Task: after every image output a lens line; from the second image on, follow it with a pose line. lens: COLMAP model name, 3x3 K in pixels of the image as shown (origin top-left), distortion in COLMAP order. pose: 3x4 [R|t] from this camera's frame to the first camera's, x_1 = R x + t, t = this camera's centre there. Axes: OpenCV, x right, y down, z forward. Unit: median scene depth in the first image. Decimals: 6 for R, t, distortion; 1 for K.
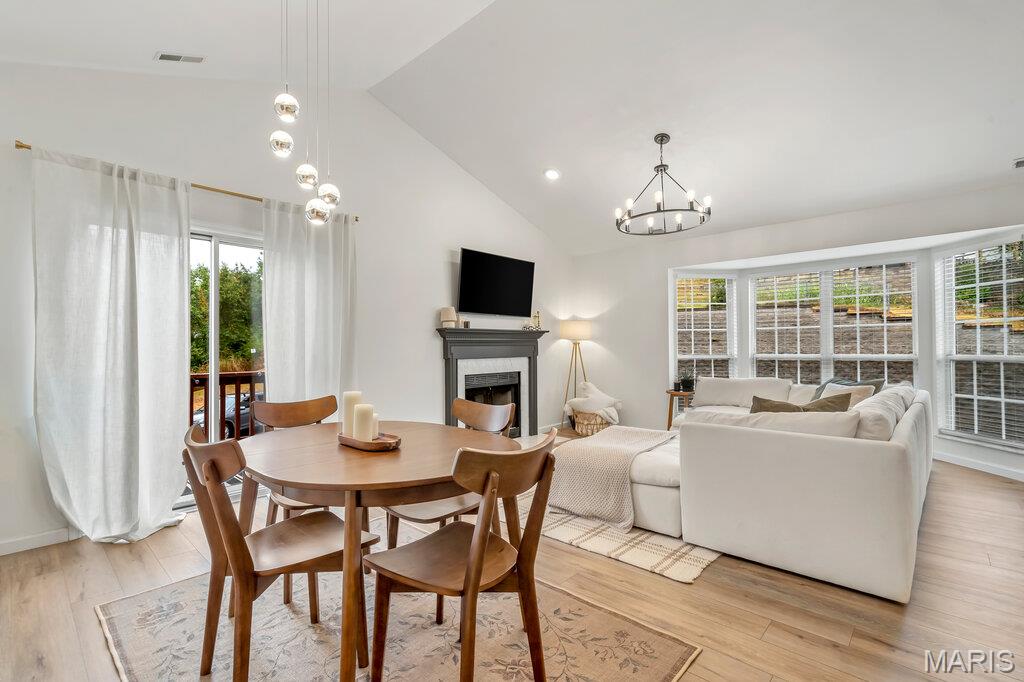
lens RADIAL K [[473.3, 0, 512.0], [0, 473.3, 341.0], [0, 0, 1]] dist [0.000246, 0.000398]
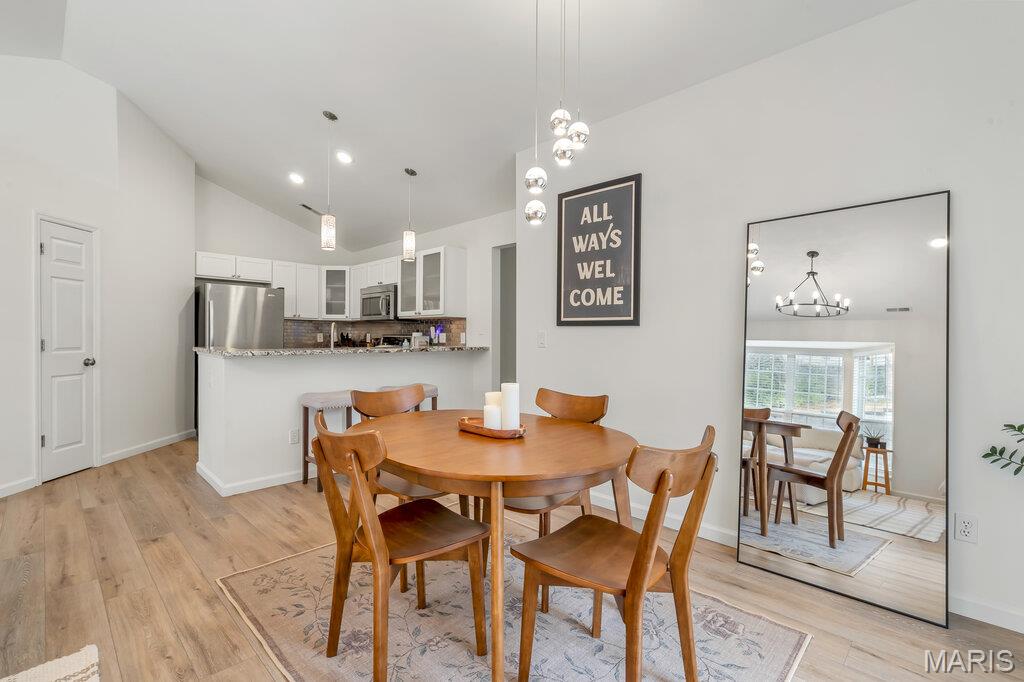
lens RADIAL K [[457.9, 0, 512.0], [0, 457.9, 341.0], [0, 0, 1]] dist [0.000910, 0.000100]
pose [[-0.999546, -0.000490, 0.030136, -0.151403], [-0.000731, 0.999968, -0.007989, 0.010685], [-0.030131, -0.008007, -0.999514, 0.800169]]
